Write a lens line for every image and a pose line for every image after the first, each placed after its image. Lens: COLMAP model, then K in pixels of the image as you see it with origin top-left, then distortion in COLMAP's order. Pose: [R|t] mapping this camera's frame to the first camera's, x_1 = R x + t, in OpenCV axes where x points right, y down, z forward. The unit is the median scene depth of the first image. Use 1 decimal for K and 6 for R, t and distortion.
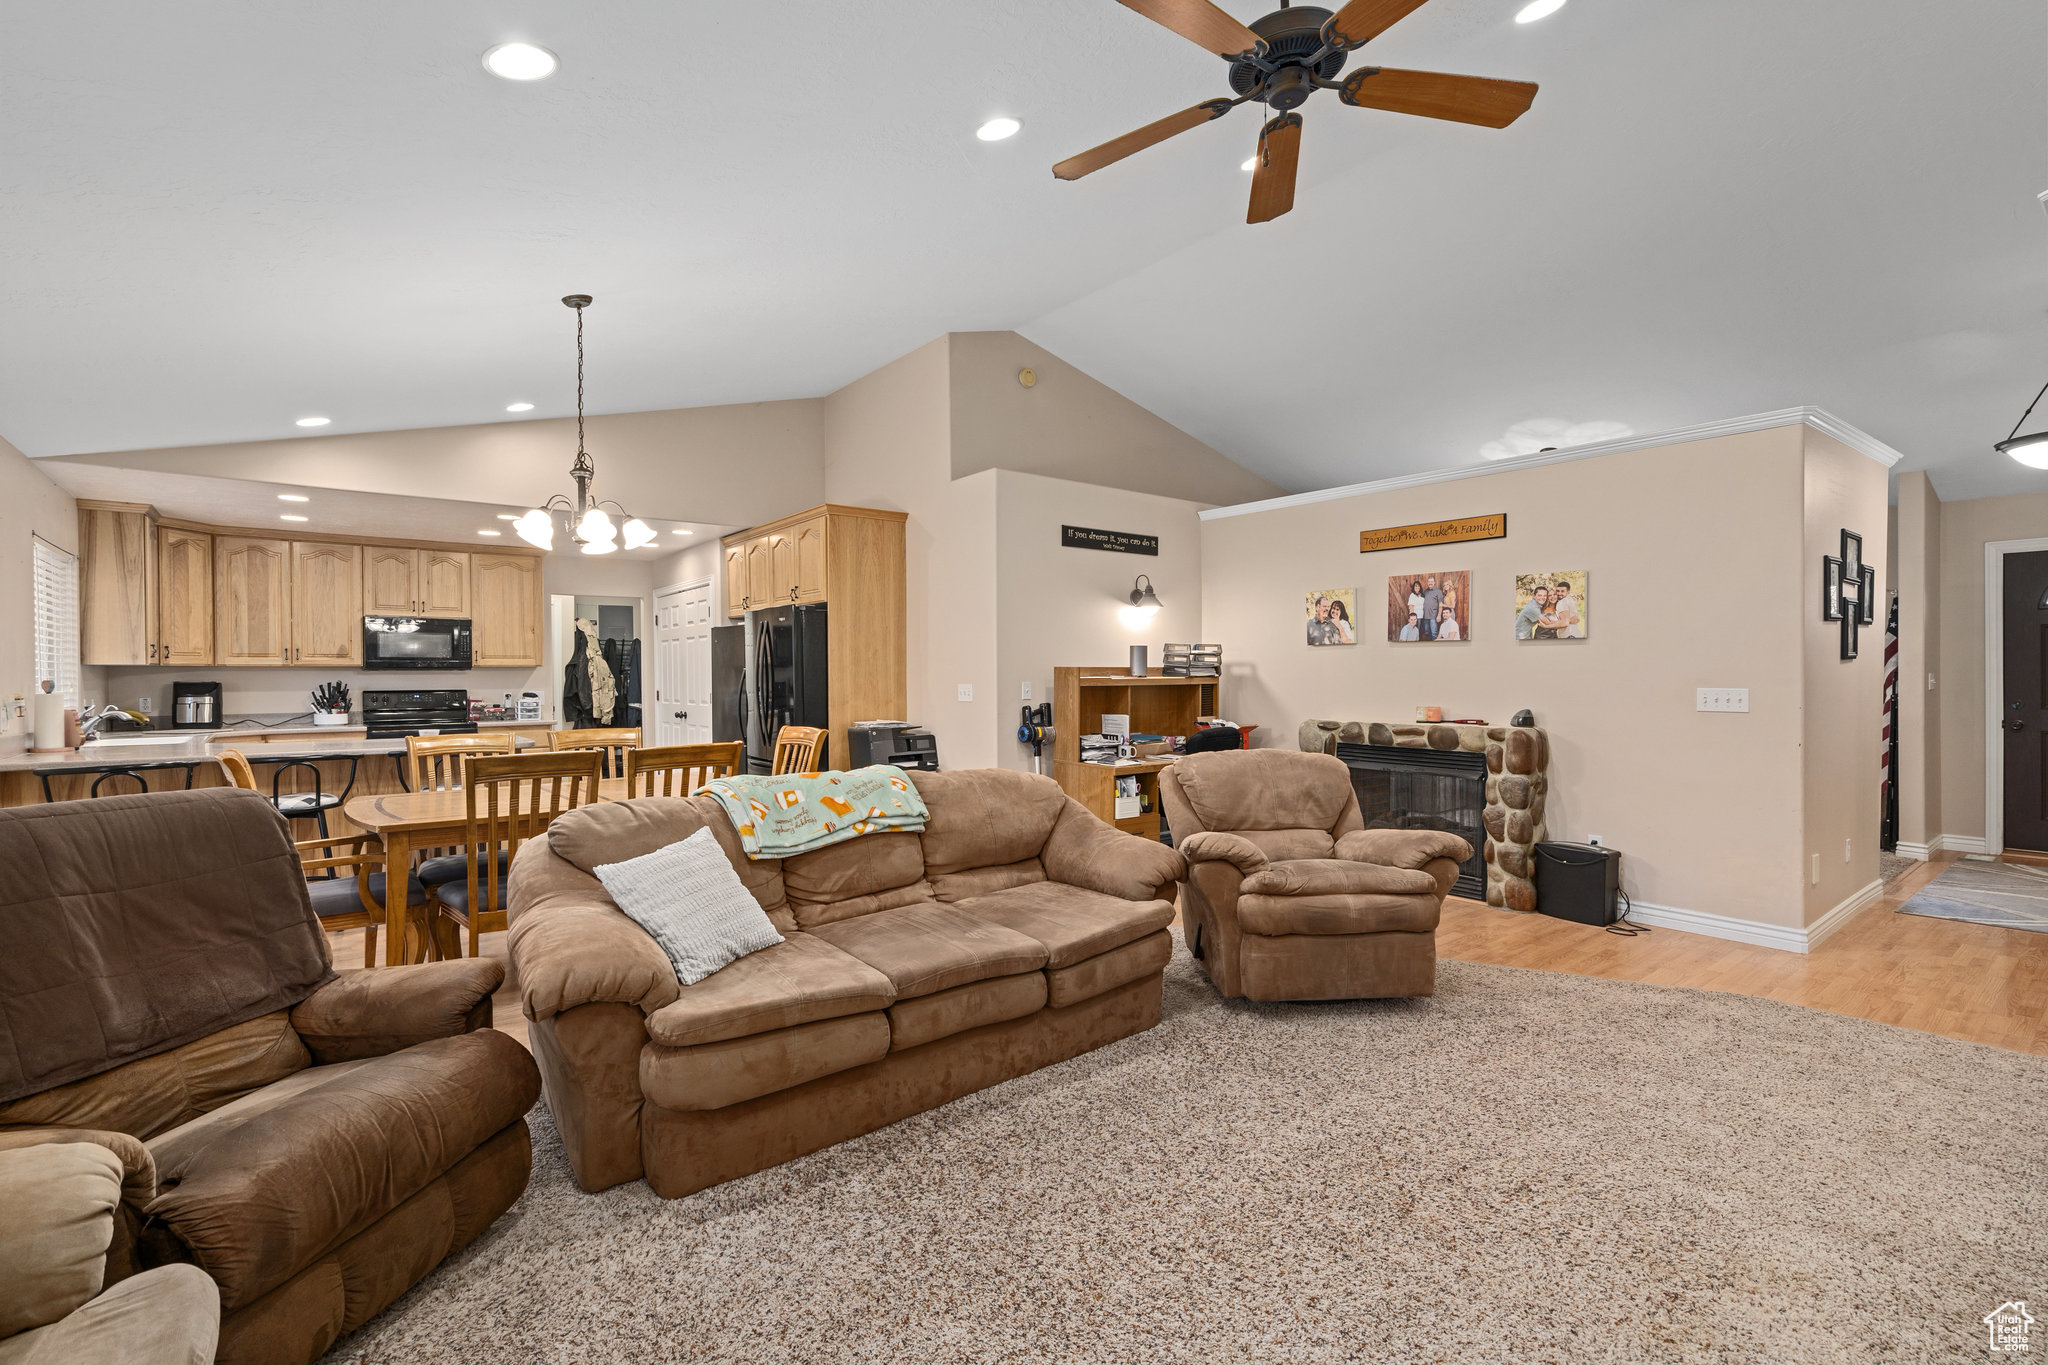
lens RADIAL K [[930.1, 0, 1024.0], [0, 930.1, 682.5], [0, 0, 1]] dist [-0.001357, -0.000189]
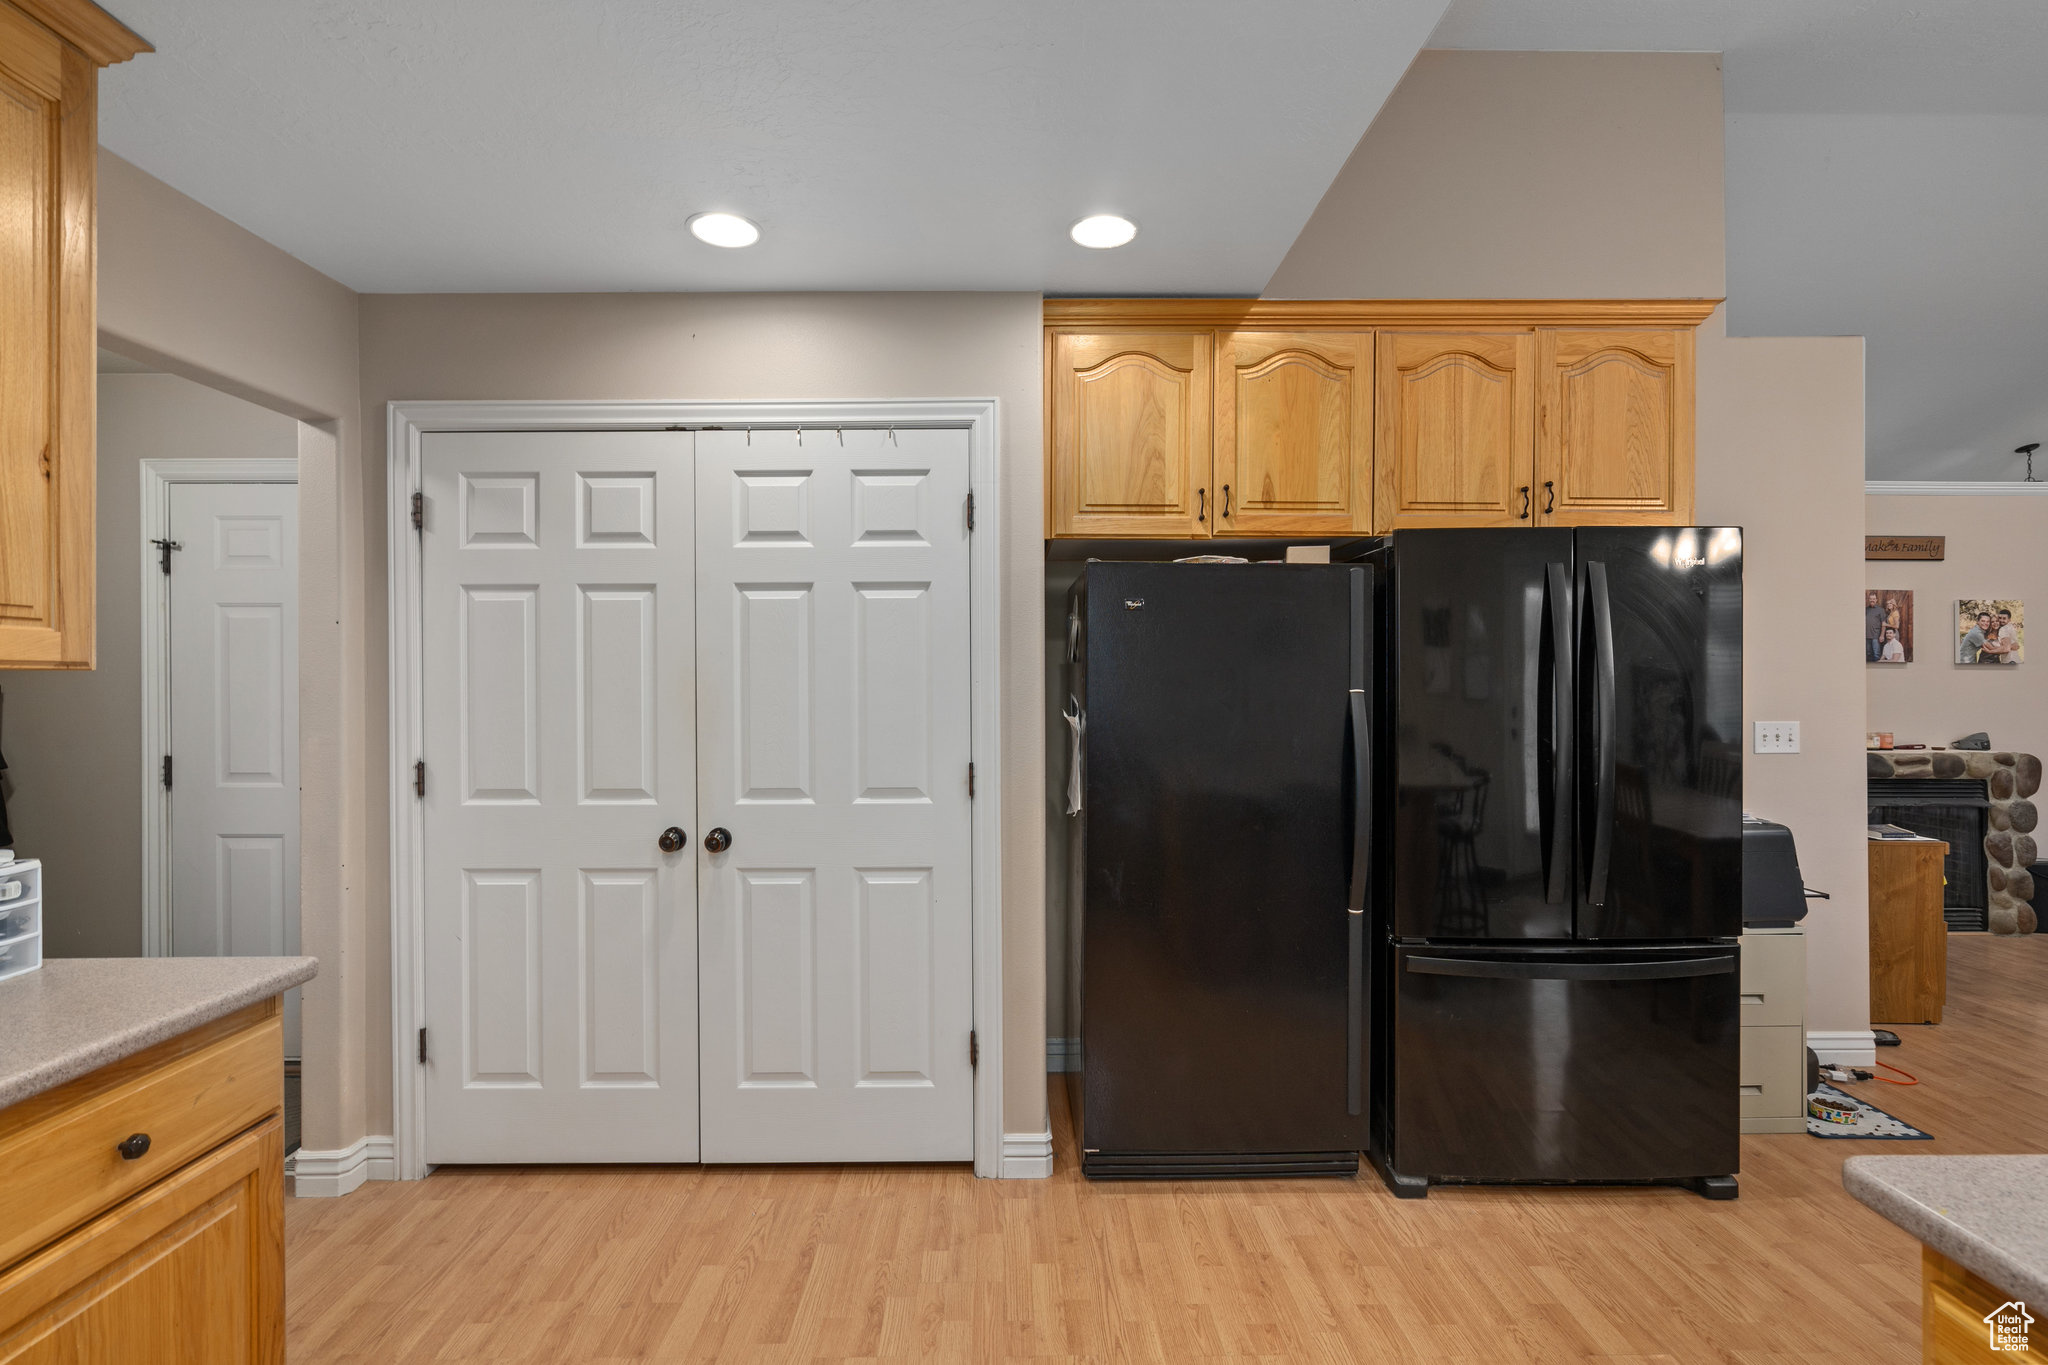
lens RADIAL K [[930.1, 0, 1024.0], [0, 930.1, 682.5], [0, 0, 1]] dist [-0.001357, -0.000189]
pose [[0.609970, 0.004980, 0.792409, -0.678434], [0.005351, 0.999932, -0.010403, -0.015668], [-0.792406, 0.010586, 0.609902, 0.914072]]
